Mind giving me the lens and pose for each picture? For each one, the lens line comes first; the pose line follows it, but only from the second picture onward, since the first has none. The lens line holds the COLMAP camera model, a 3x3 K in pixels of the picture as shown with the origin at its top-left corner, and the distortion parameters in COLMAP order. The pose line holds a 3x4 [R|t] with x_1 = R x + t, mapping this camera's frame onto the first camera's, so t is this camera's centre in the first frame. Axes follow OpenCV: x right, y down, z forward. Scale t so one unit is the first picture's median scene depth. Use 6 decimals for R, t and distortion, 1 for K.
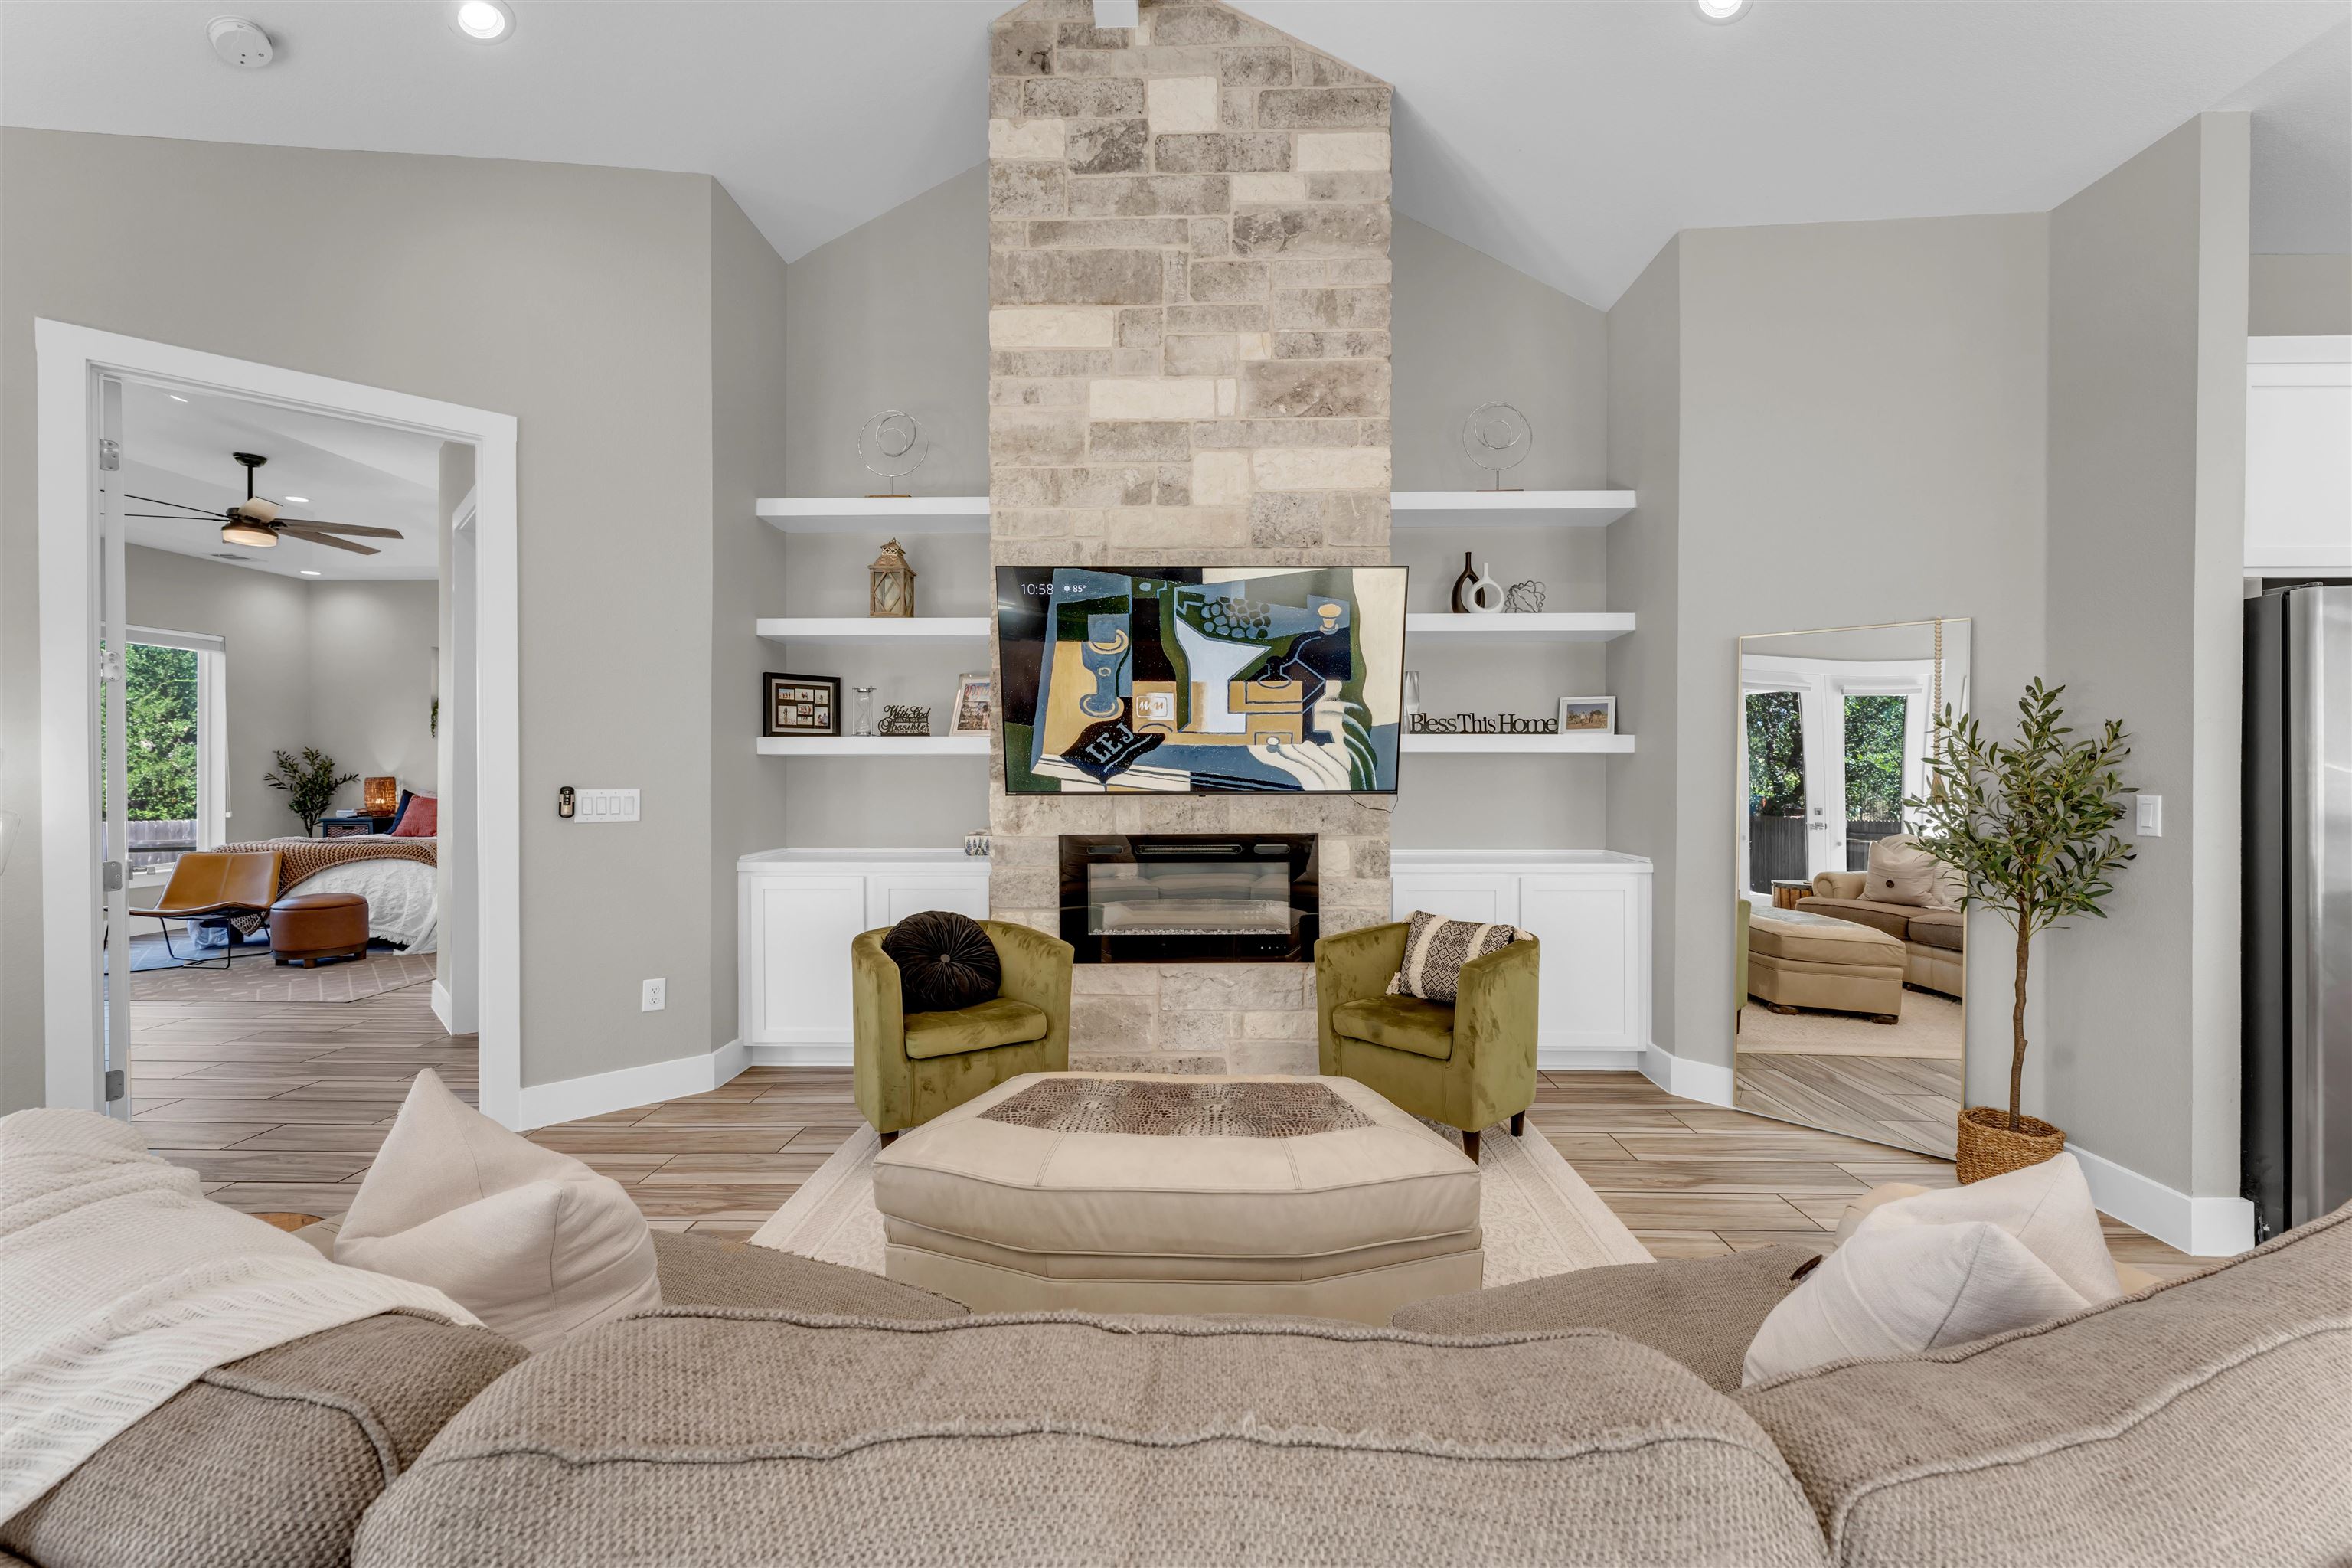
lens RADIAL K [[960.2, 0, 1185.2], [0, 960.2, 774.4], [0, 0, 1]] dist [0.000076, 0.000061]
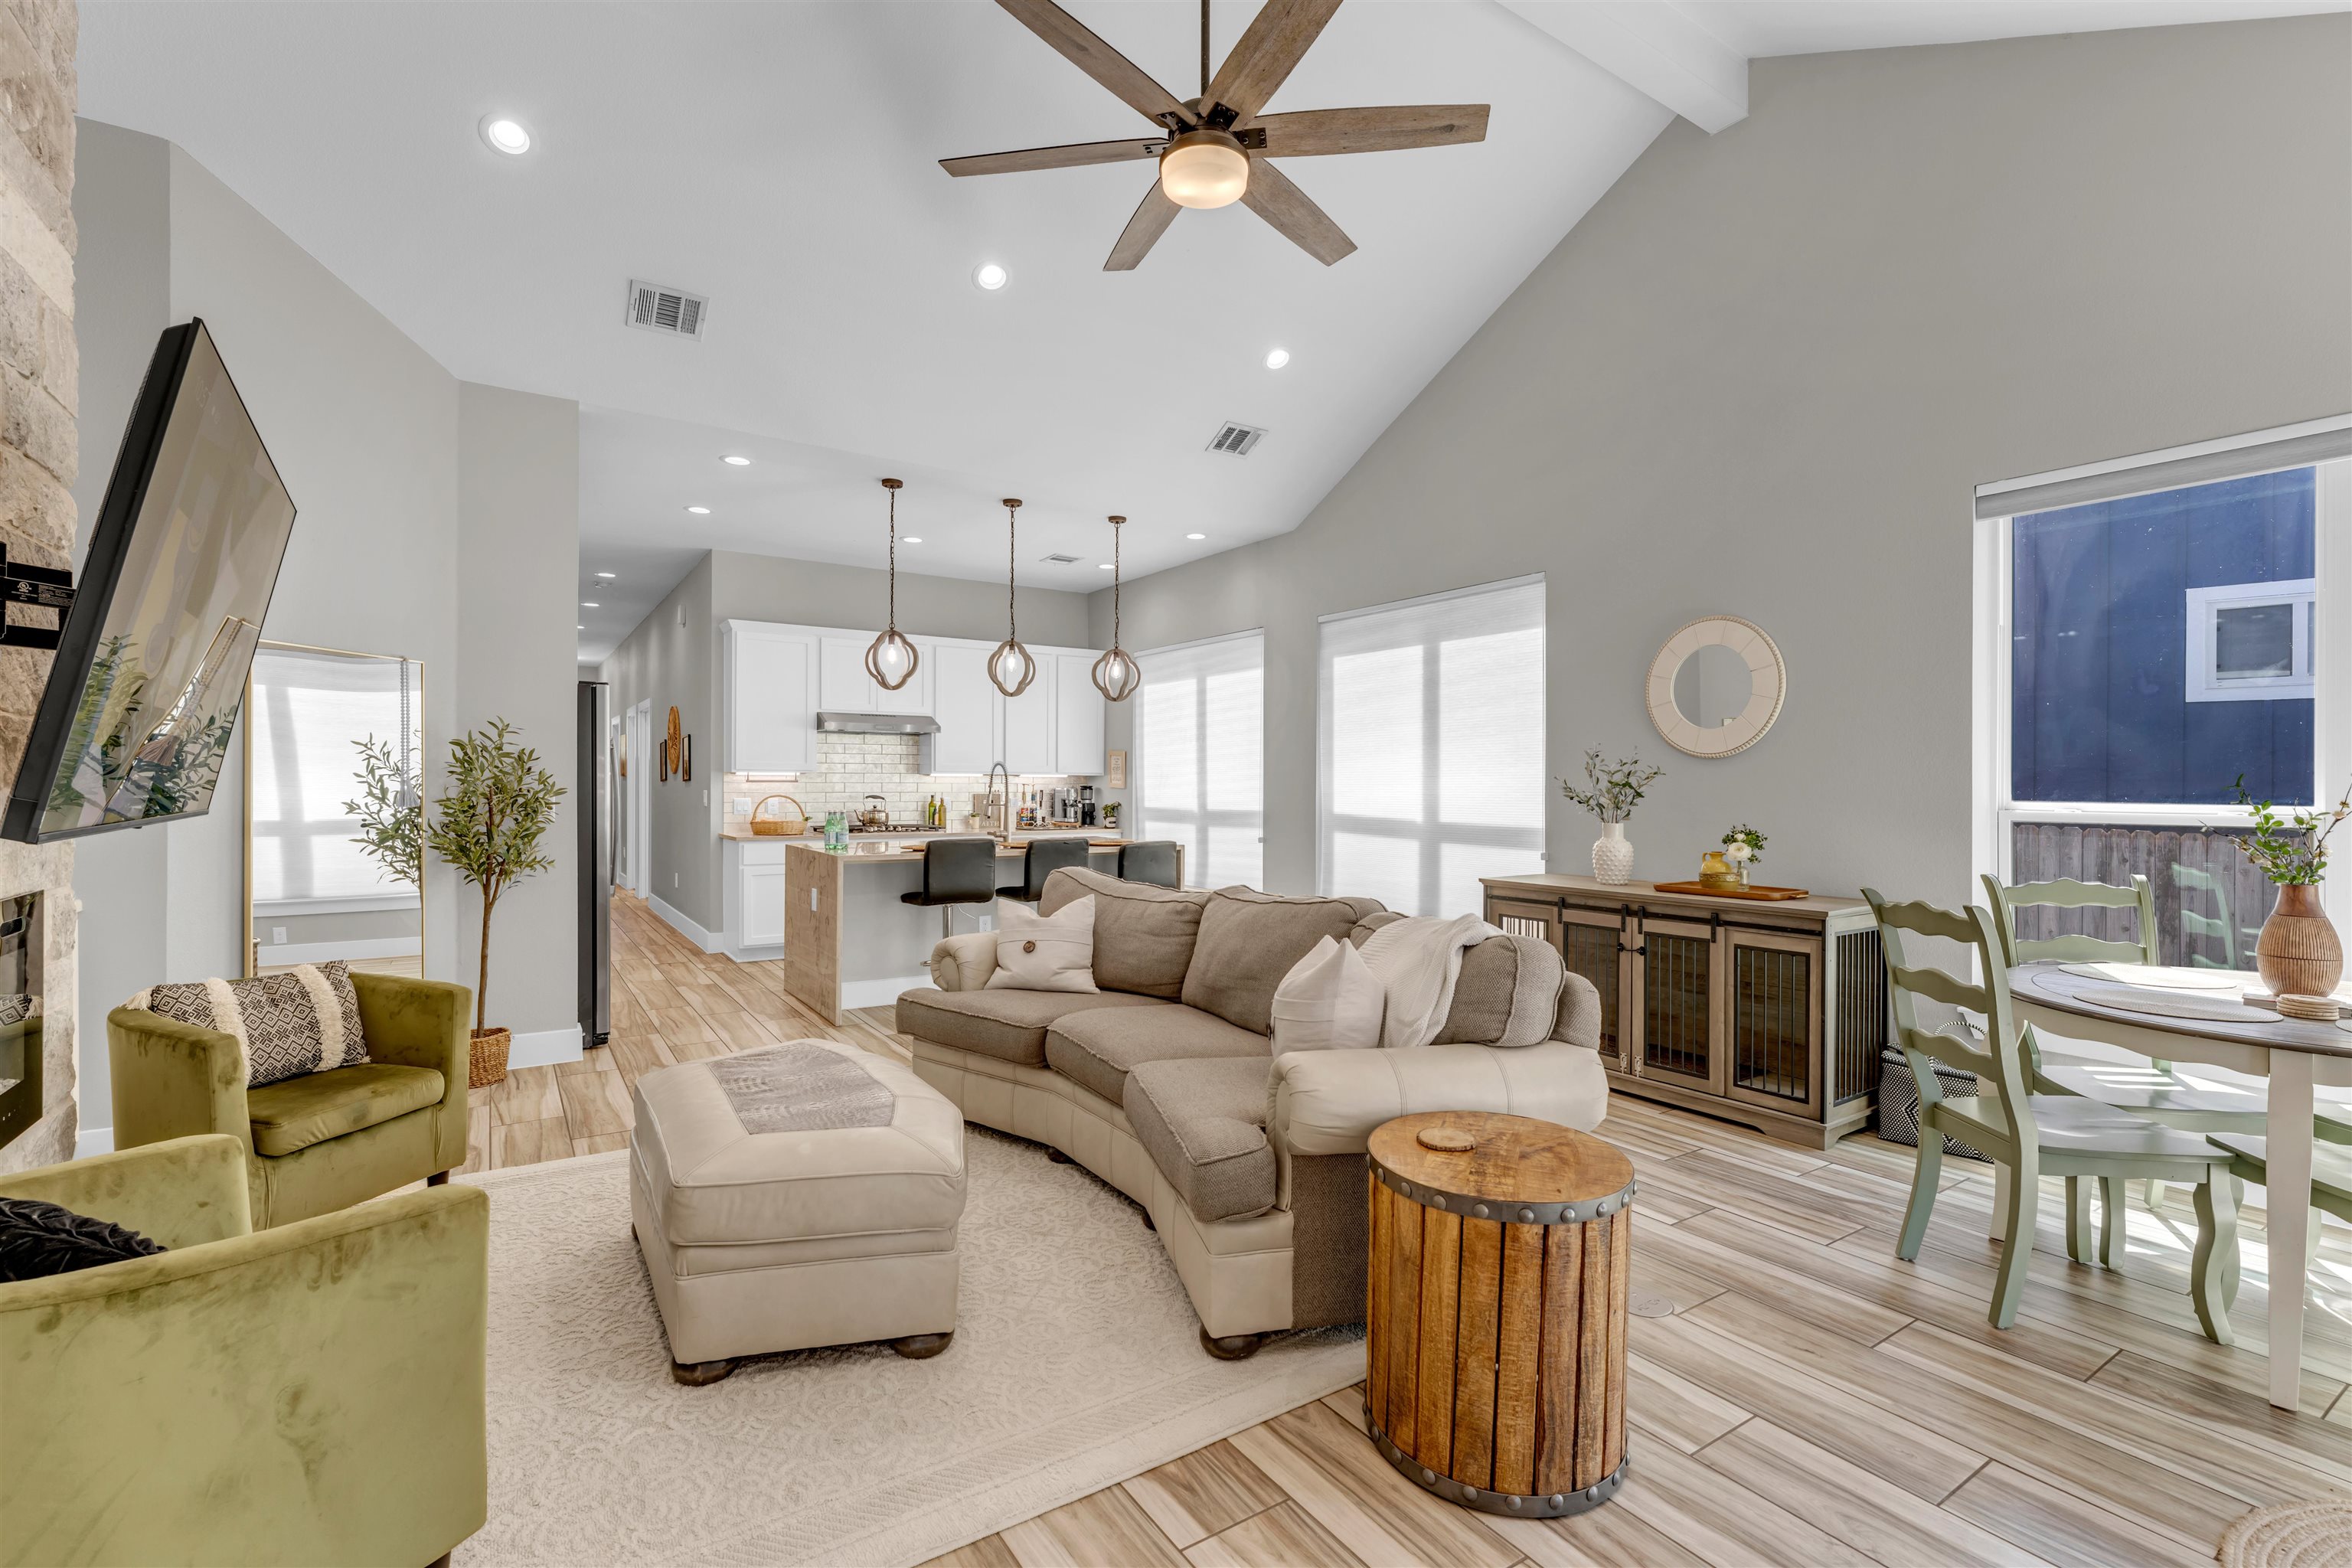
lens RADIAL K [[1033.5, 0, 1193.5], [0, 1033.5, 778.8], [0, 0, 1]] dist [-0.002781, 0.000541]
pose [[-0.567410, 0.001692, 0.823434, -0.741999], [-0.000513, 0.999997, -0.002409, -0.002537], [-0.823436, -0.001789, -0.567407, 0.777912]]
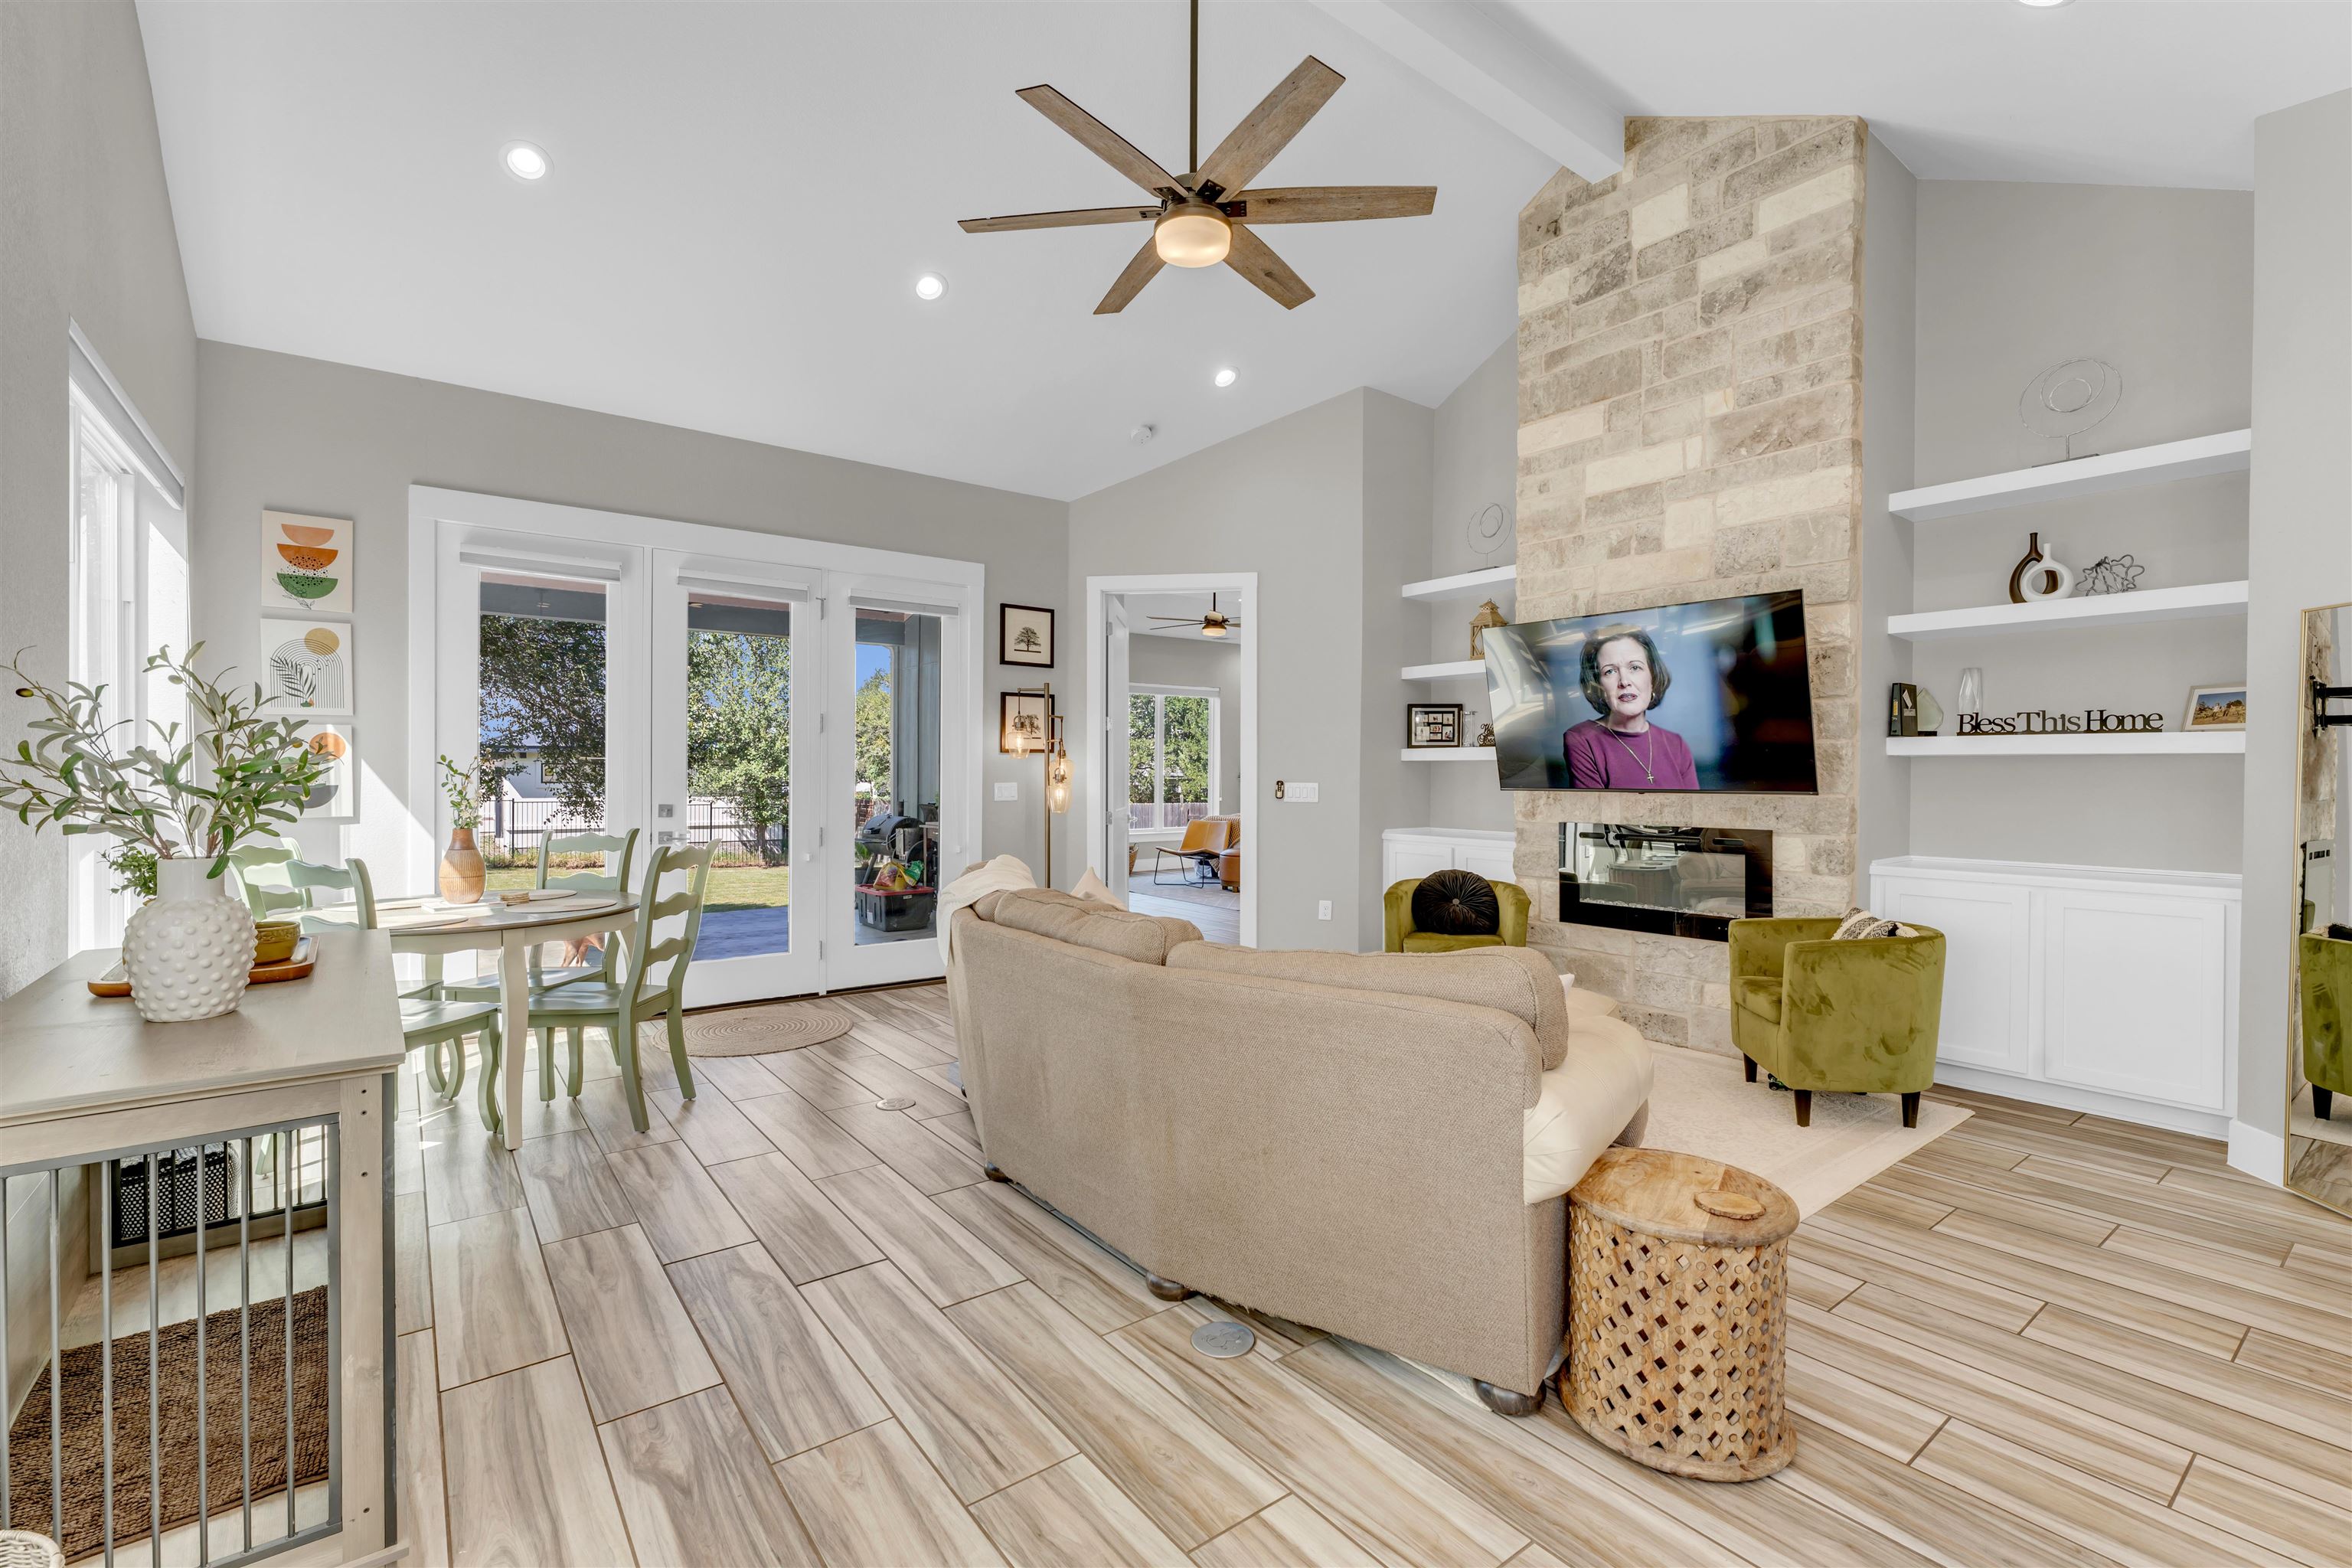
lens RADIAL K [[1033.5, 0, 1165.2], [0, 1033.5, 780.0], [0, 0, 1]] dist [-0.002781, 0.000541]
pose [[0.614098, 0.008869, -0.789180, 0.641172], [-0.008066, 0.999955, 0.004962, 0.003388], [0.789189, 0.003318, 0.614142, -0.275250]]
